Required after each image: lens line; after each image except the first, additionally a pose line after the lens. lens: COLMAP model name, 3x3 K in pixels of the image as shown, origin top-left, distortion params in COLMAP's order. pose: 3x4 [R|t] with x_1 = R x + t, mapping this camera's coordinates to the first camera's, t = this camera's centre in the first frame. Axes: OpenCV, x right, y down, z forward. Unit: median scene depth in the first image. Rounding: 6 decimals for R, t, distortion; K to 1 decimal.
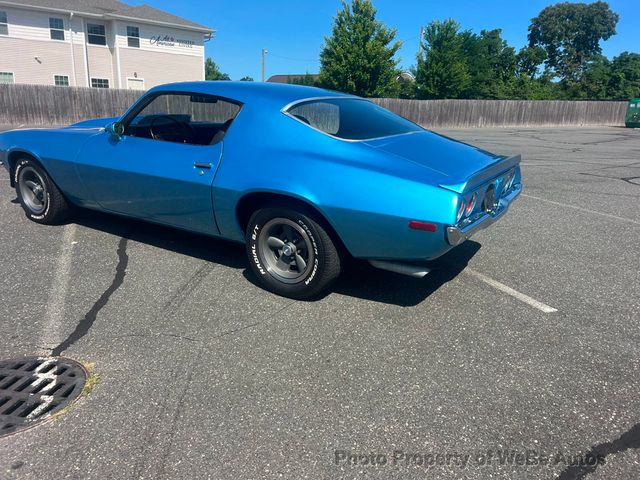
lens RADIAL K [[480.1, 0, 322.4], [0, 480.1, 245.5], [0, 0, 1]] dist [0.059034, -0.068562]
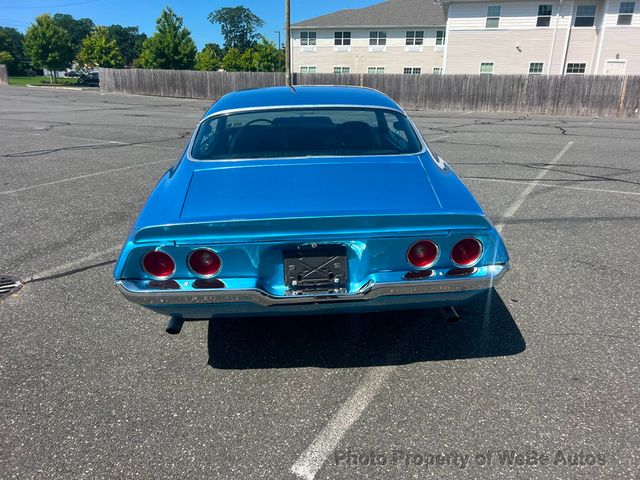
lens RADIAL K [[480.1, 0, 322.4], [0, 480.1, 245.5], [0, 0, 1]] dist [0.059034, -0.068562]
pose [[0.576335, 0.235763, -0.782467, 0.091082], [-0.211932, 0.967843, 0.135517, -0.022994], [0.789255, 0.087726, 0.607767, 0.065037]]
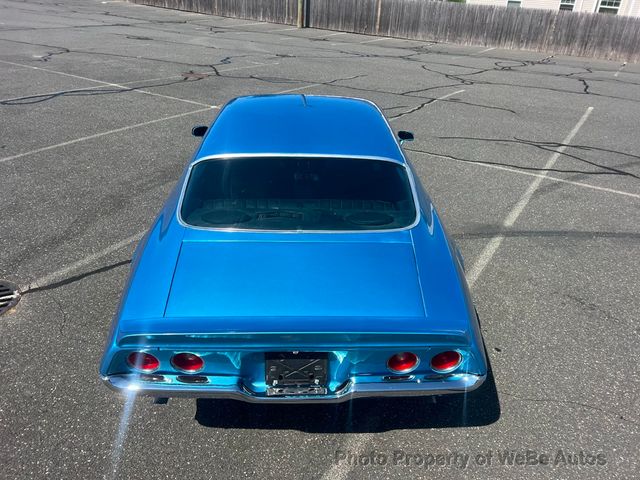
lens RADIAL K [[480.1, 0, 322.4], [0, 480.1, 245.5], [0, 0, 1]] dist [0.059034, -0.068562]
pose [[0.551401, 0.387159, -0.738962, 0.084643], [-0.257623, 0.921520, 0.290571, -0.048825], [0.793466, 0.030153, 0.607868, 0.065892]]
